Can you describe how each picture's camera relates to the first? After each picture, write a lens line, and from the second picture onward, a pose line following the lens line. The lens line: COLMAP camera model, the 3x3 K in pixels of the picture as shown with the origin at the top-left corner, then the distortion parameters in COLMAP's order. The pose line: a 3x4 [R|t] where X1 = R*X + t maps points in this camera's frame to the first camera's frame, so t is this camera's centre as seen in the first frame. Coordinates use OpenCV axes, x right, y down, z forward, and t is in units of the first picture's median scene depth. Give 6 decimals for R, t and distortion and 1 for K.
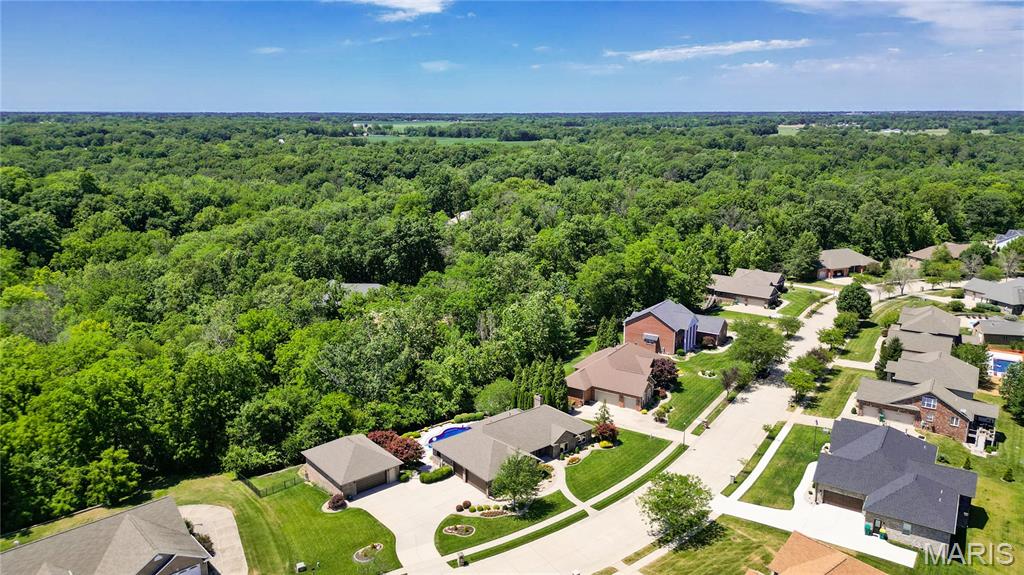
lens RADIAL K [[727.1, 0, 509.9], [0, 727.1, 283.8], [0, 0, 1]] dist [0.051673, -0.054754]
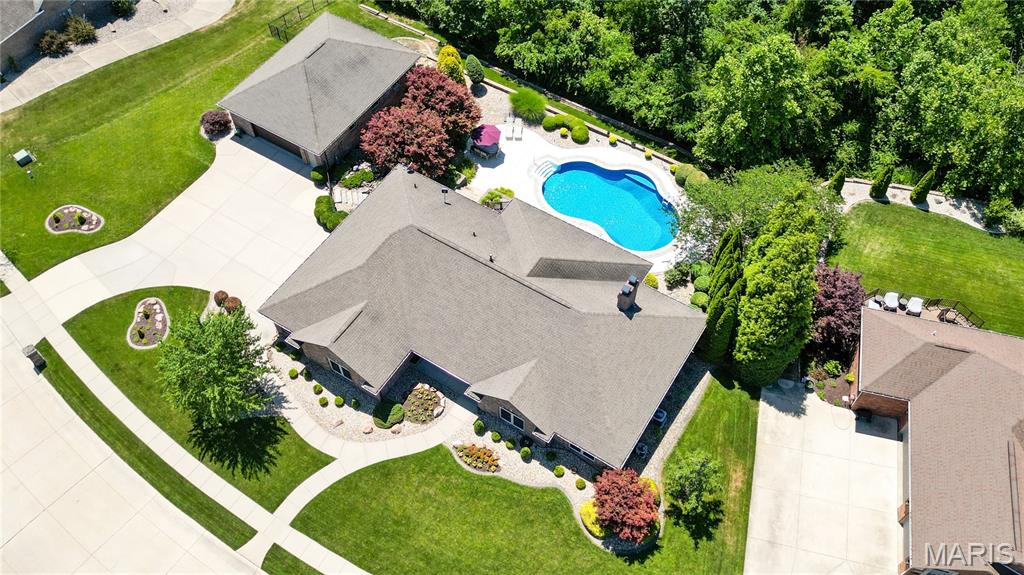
lens RADIAL K [[844.2, 0, 512.0], [0, 844.2, 287.5], [0, 0, 1]] dist [0.064529, -0.076296]
pose [[0.308178, 0.781084, -0.543078, 0.240932], [-0.211334, 0.612808, 0.761449, -0.143849], [0.927558, -0.119892, 0.353923, 0.782256]]
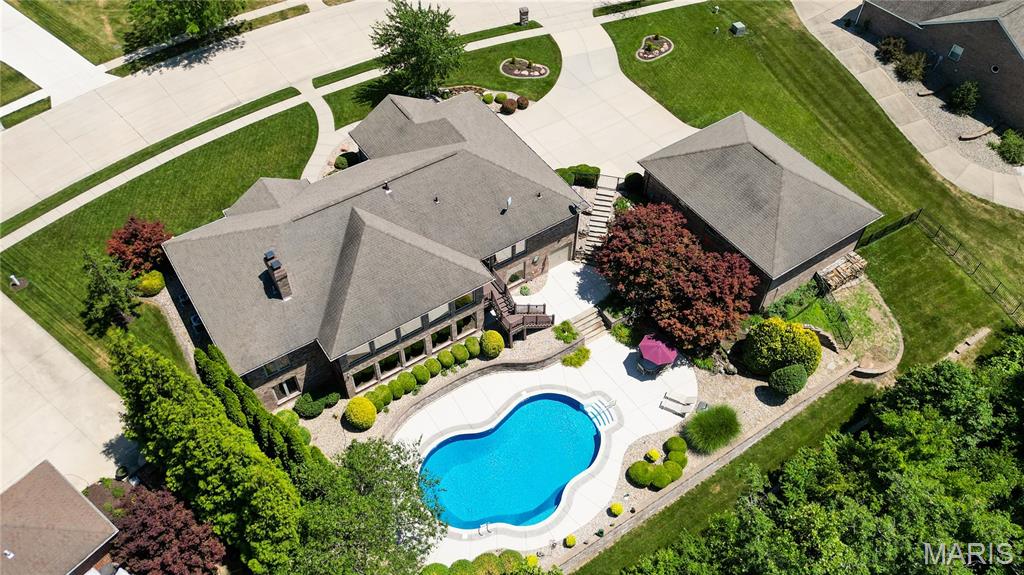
lens RADIAL K [[794.7, 0, 505.4], [0, 794.7, 287.3], [0, 0, 1]] dist [0.060352, -0.065880]
pose [[-0.994440, -0.084111, 0.063361, -0.086267], [0.018849, 0.449798, 0.892931, -0.157970], [-0.103605, 0.889161, -0.445712, 1.133394]]
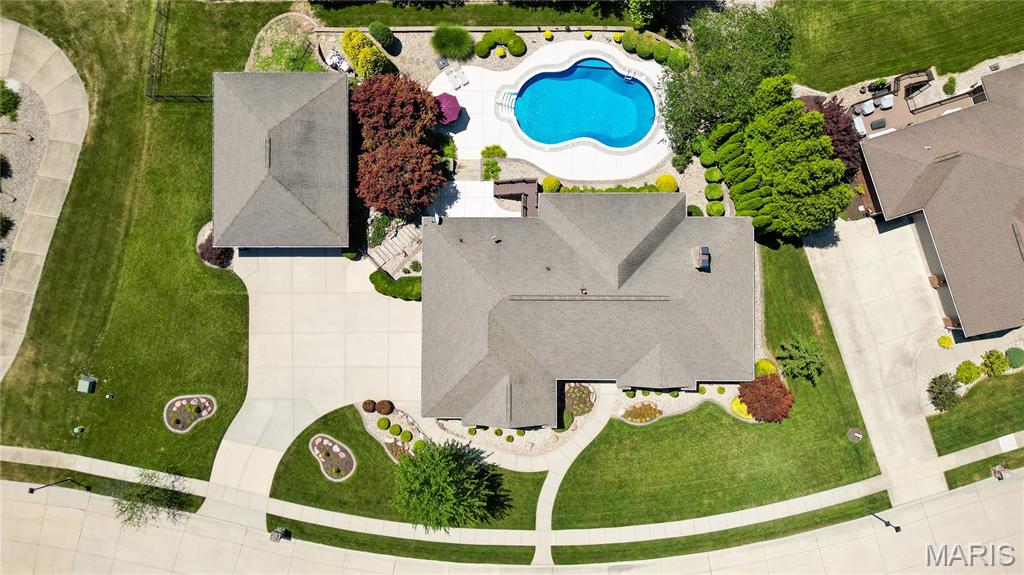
lens RADIAL K [[727.1, 0, 509.9], [0, 727.1, 283.8], [0, 0, 1]] dist [0.051673, -0.054754]
pose [[0.769904, 0.637919, -0.017519, -0.027658], [-0.136976, 0.192004, 0.971788, -0.224523], [0.623286, -0.745784, 0.235204, 0.803631]]
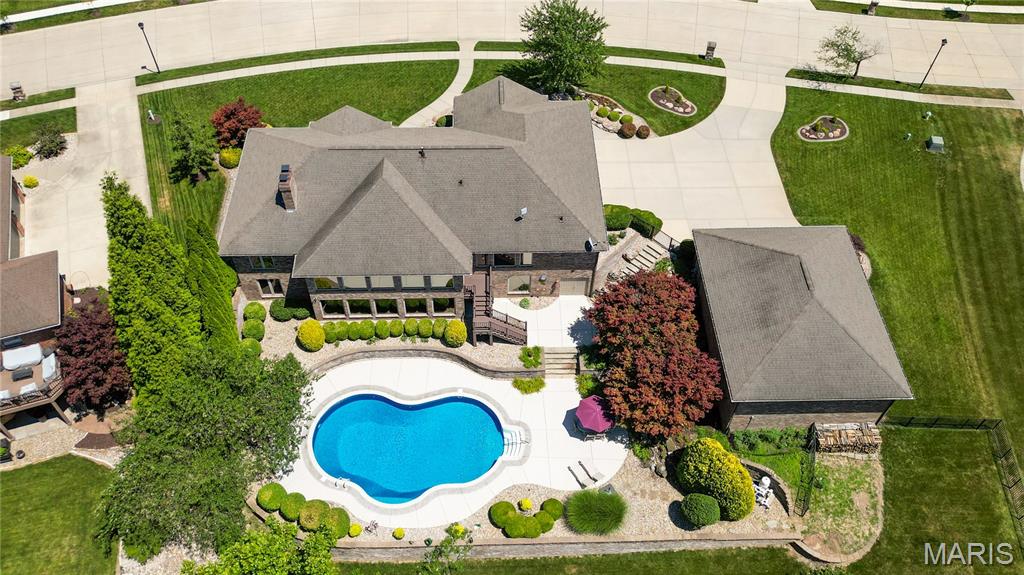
lens RADIAL K [[821.4, 0, 508.1], [0, 821.4, 284.9], [0, 0, 1]] dist [0.063832, -0.083525]
pose [[-0.788187, -0.482702, 0.381786, -0.228634], [0.130130, 0.475611, 0.869977, -0.162675], [-0.601522, 0.735386, -0.312056, 1.077215]]
